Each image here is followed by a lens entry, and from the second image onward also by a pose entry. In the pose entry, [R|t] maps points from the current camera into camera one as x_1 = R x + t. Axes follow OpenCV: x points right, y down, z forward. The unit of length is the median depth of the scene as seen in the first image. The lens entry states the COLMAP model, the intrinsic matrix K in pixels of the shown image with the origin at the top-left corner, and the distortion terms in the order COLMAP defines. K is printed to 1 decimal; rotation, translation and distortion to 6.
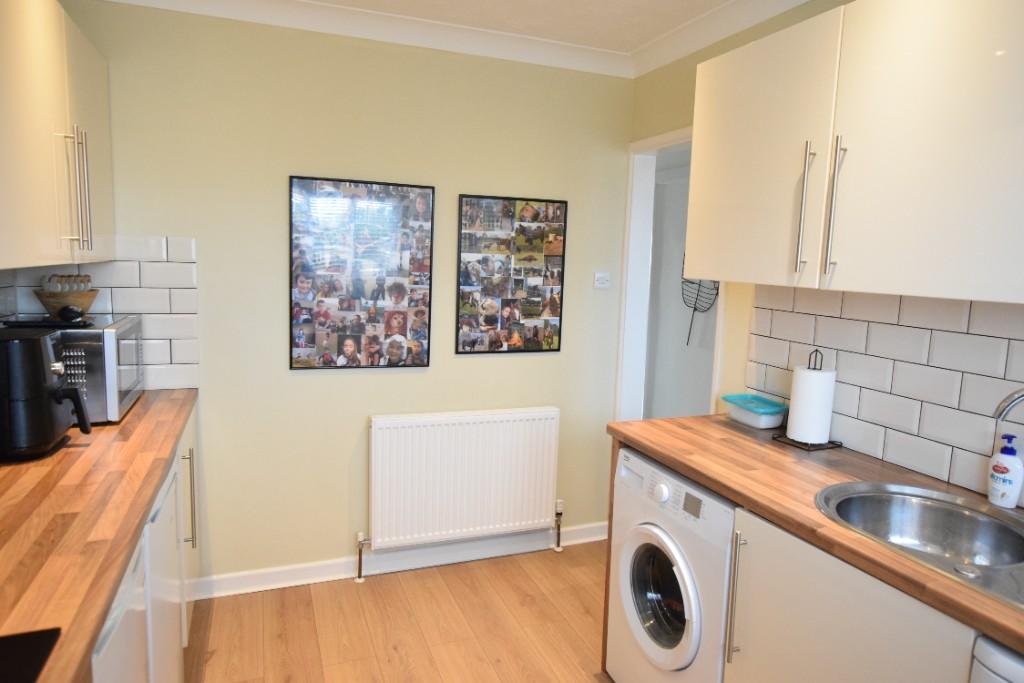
lens RADIAL K [[652.3, 0, 512.0], [0, 652.3, 341.5], [0, 0, 1]] dist [-0.004805, 0.000250]
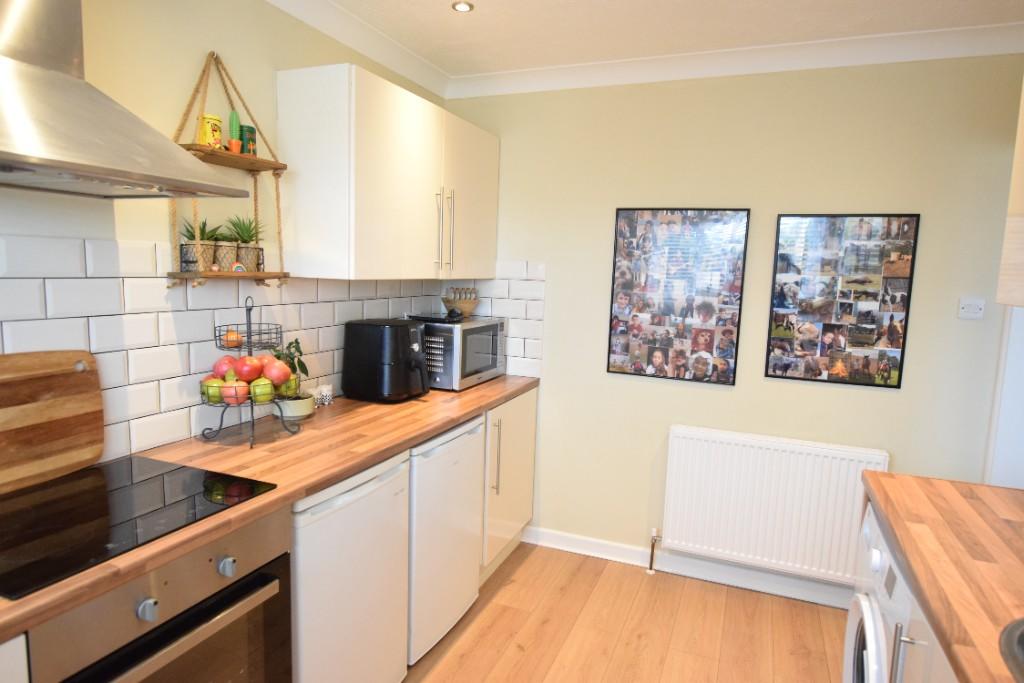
lens RADIAL K [[605.6, 0, 517.6], [0, 605.6, 341.4], [0, 0, 1]] dist [-0.004965, 0.002046]
pose [[0.732271, 0.074494, -0.676927, 0.265084], [-0.097944, 0.995186, 0.003566, -0.000445], [0.673933, 0.063690, 0.736042, 0.077905]]
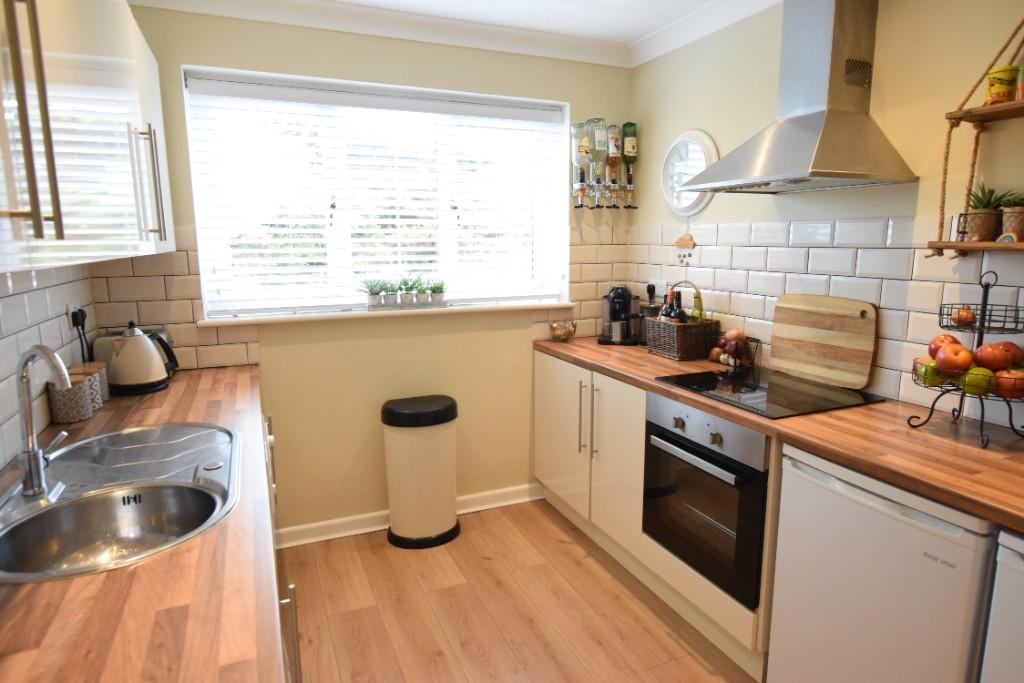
lens RADIAL K [[605.6, 0, 517.6], [0, 605.6, 341.4], [0, 0, 1]] dist [-0.004965, 0.002046]
pose [[-0.998534, -0.013361, -0.052453, 0.069965], [-0.028142, 0.955932, 0.292236, -0.106595], [0.046237, 0.293283, -0.954907, 0.889608]]
